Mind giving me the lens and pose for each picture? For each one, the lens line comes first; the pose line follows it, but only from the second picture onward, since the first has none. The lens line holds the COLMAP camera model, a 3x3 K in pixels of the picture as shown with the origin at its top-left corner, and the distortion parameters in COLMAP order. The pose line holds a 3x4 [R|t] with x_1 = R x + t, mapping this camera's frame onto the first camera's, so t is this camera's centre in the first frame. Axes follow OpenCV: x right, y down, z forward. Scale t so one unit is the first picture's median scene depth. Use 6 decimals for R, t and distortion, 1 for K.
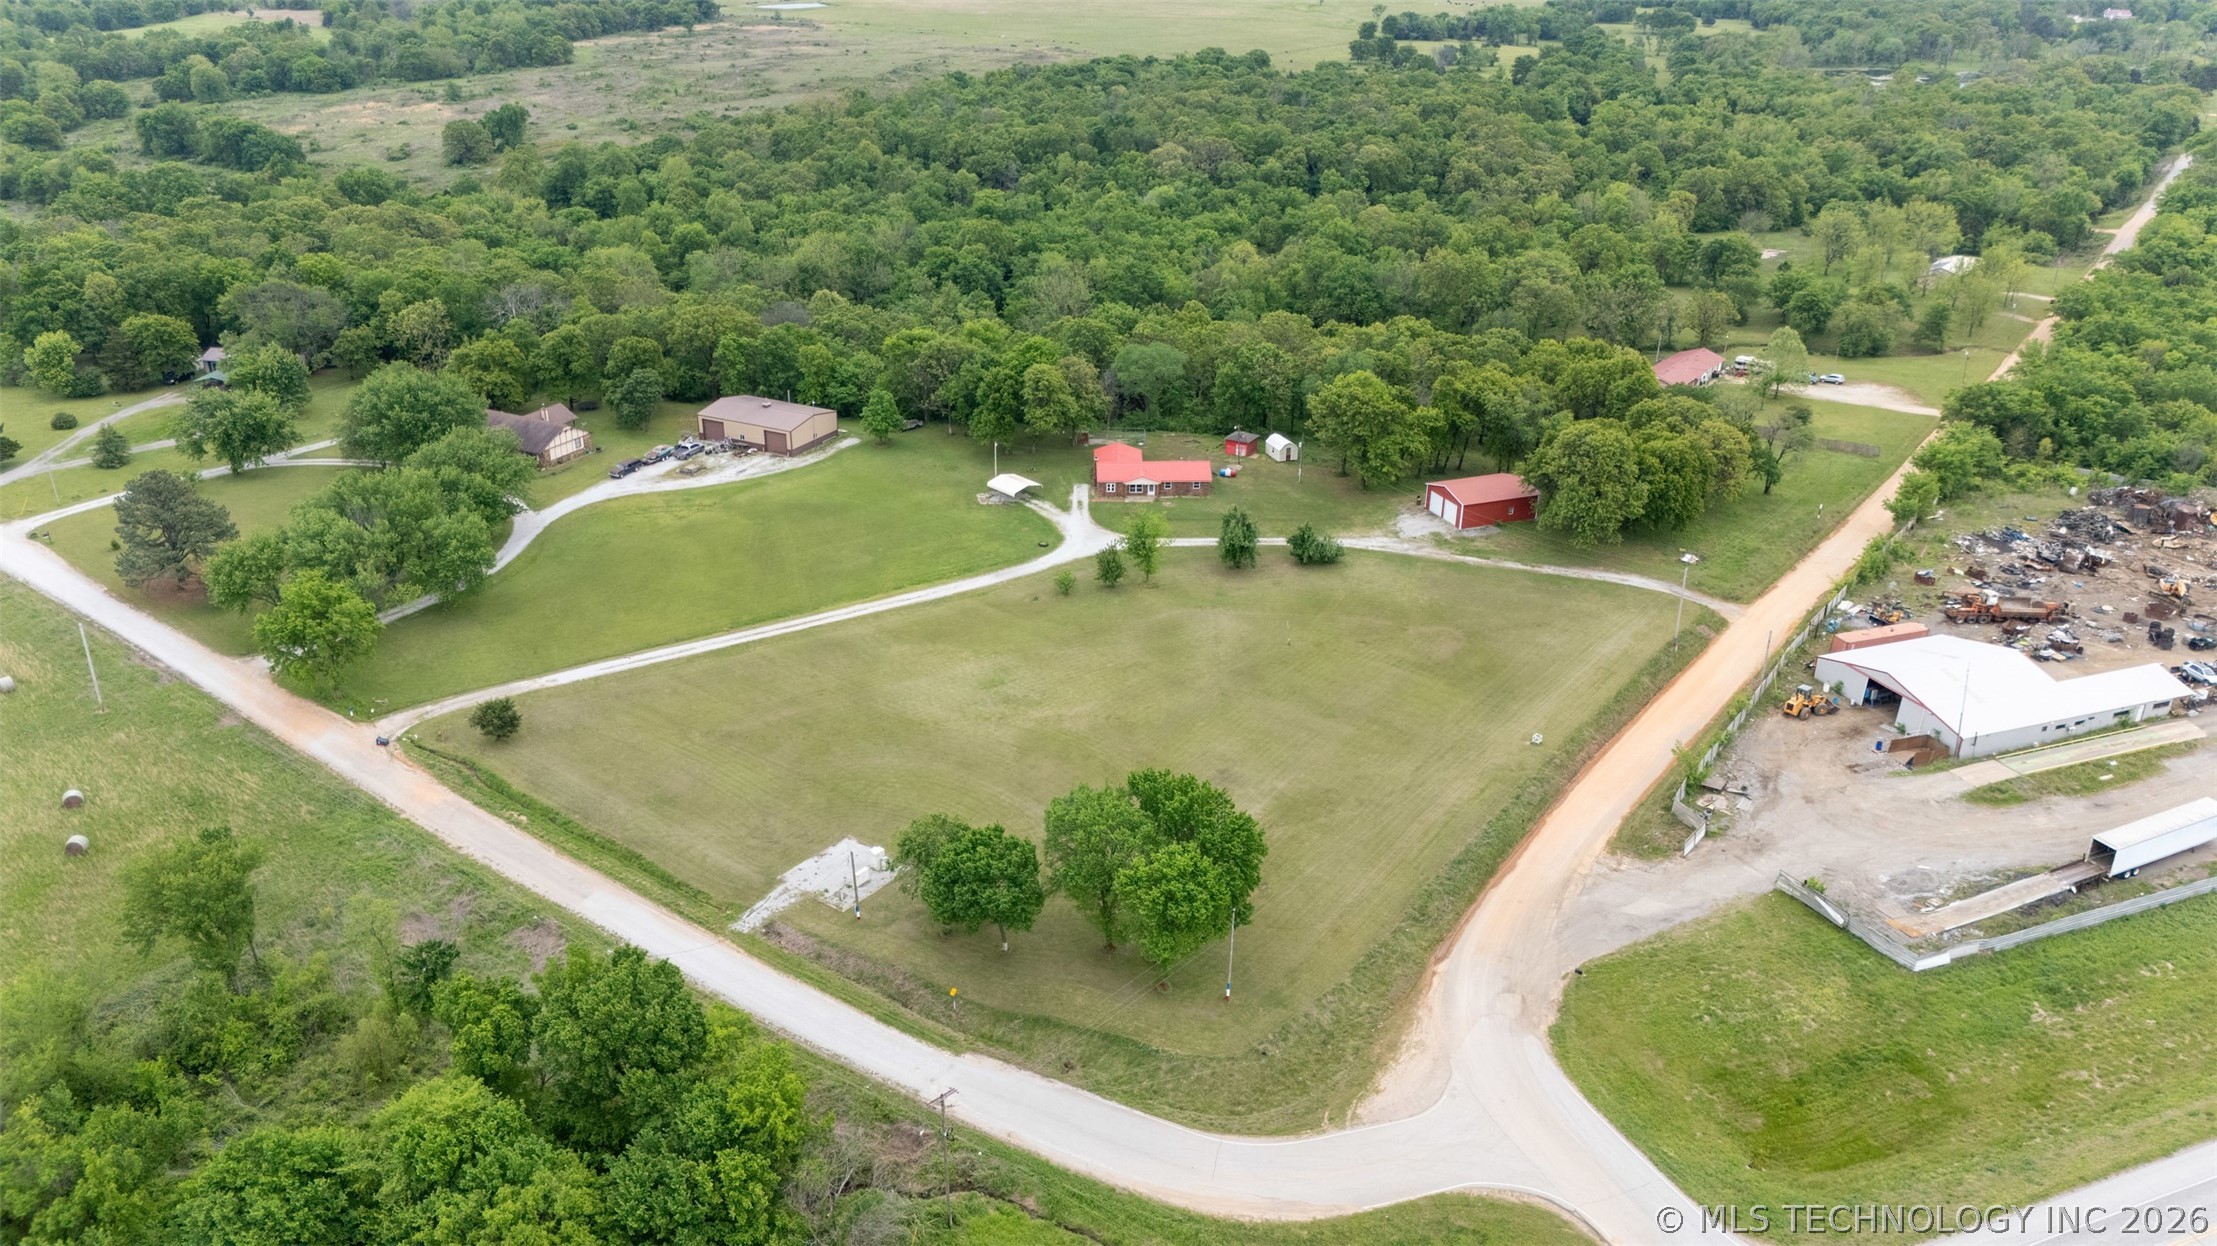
lens RADIAL K [[1534.9, 0, 1108.5], [0, 1534.9, 623.0], [0, 0, 1]] dist [0.081518, -0.116162]
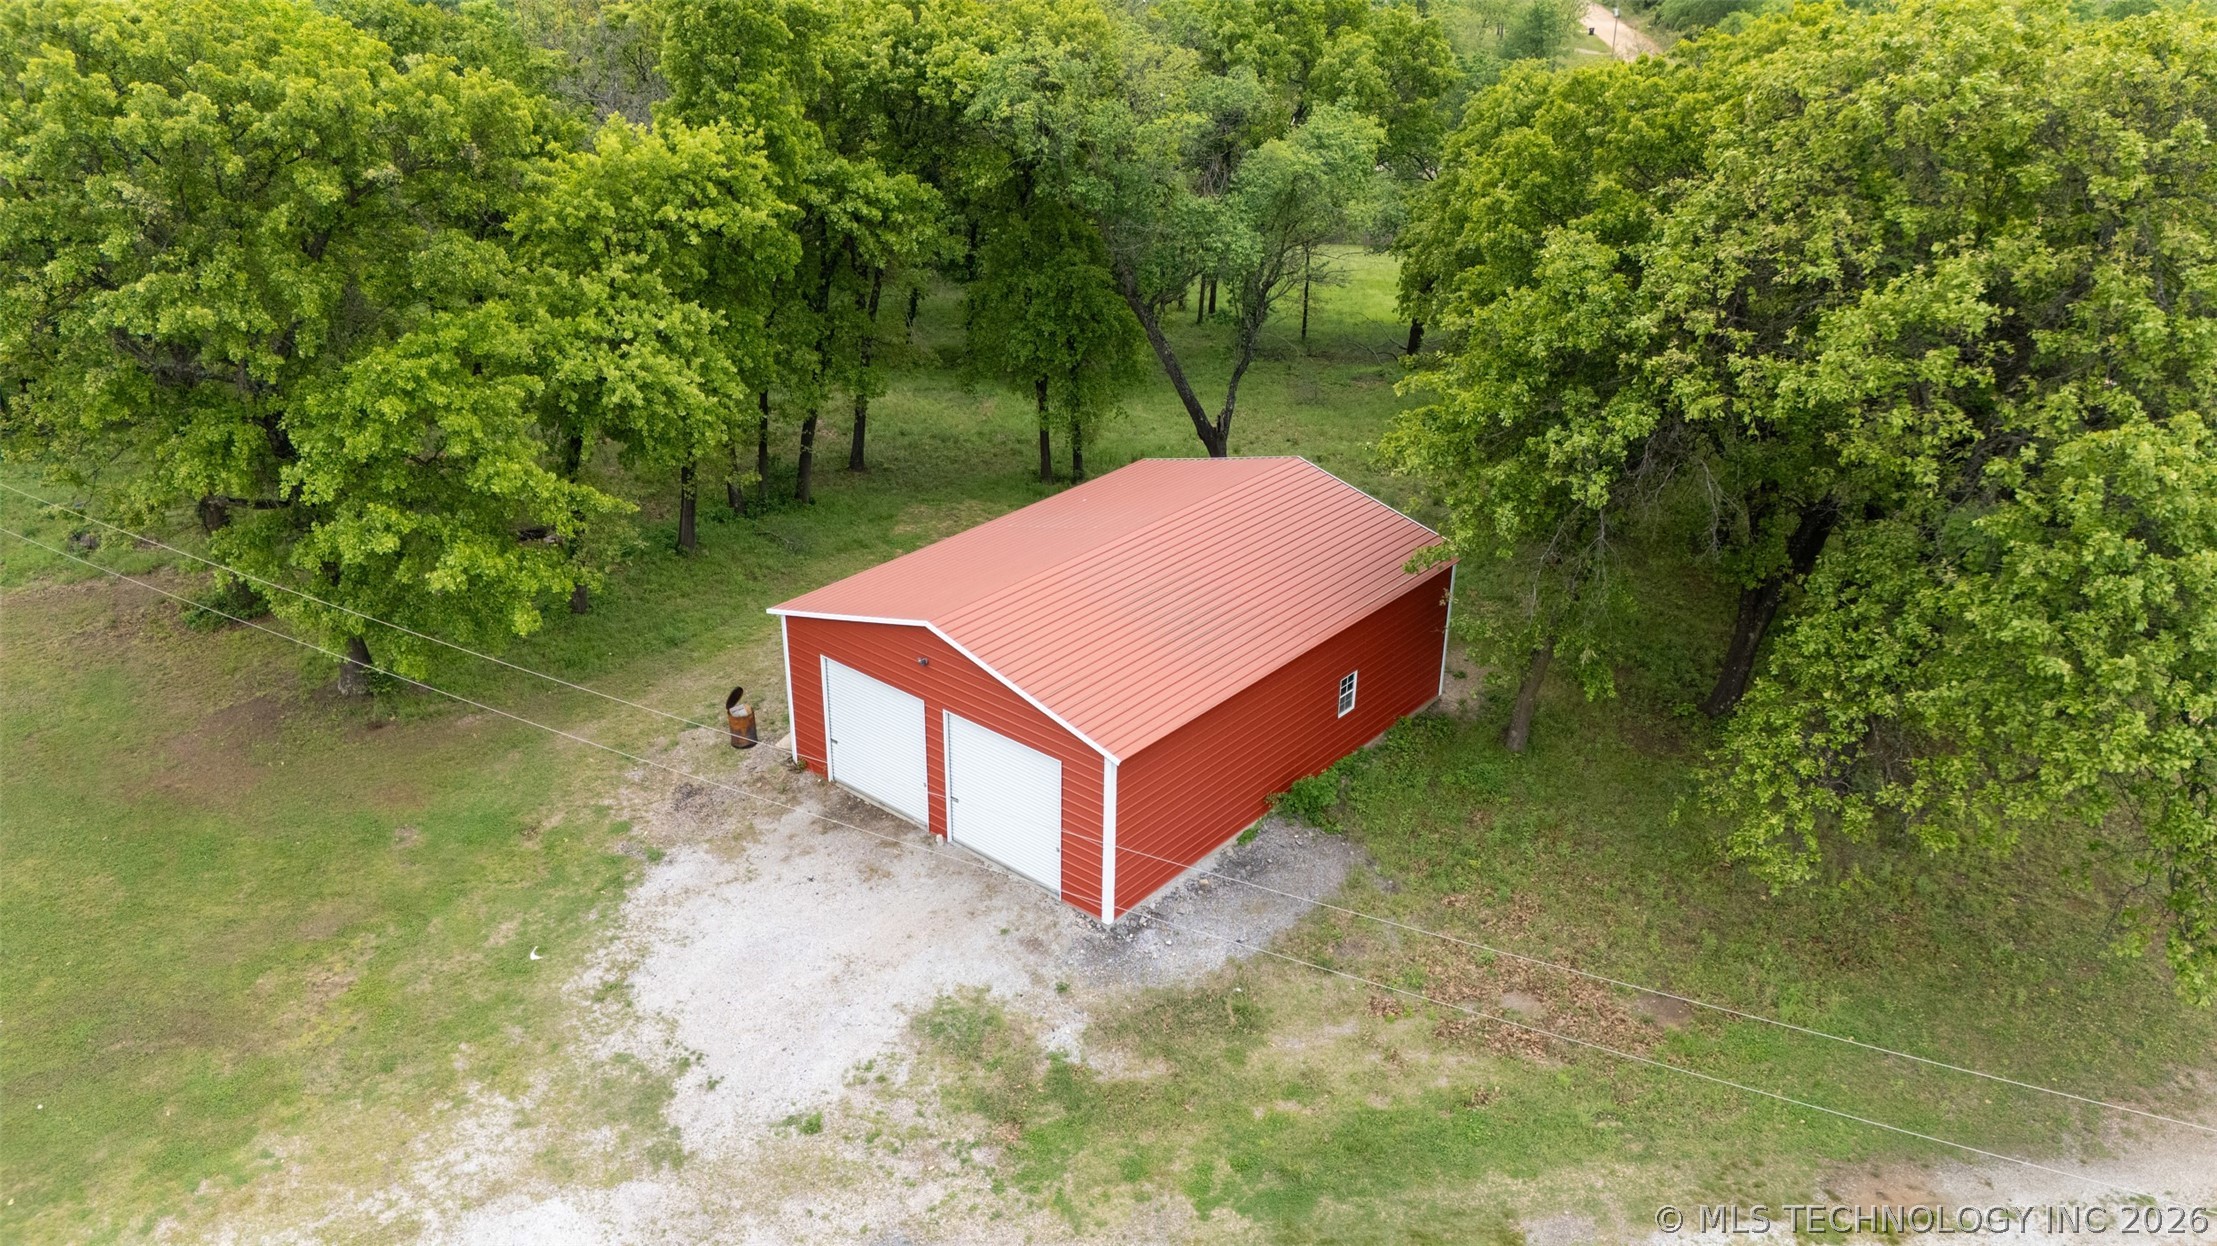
lens RADIAL K [[1534.9, 0, 1108.5], [0, 1534.9, 623.0], [0, 0, 1]] dist [0.081518, -0.116162]
pose [[0.863173, -0.209600, 0.459347, 0.165523], [0.195633, 0.977536, 0.078430, -0.094443], [-0.465468, 0.022165, 0.884787, 0.852000]]
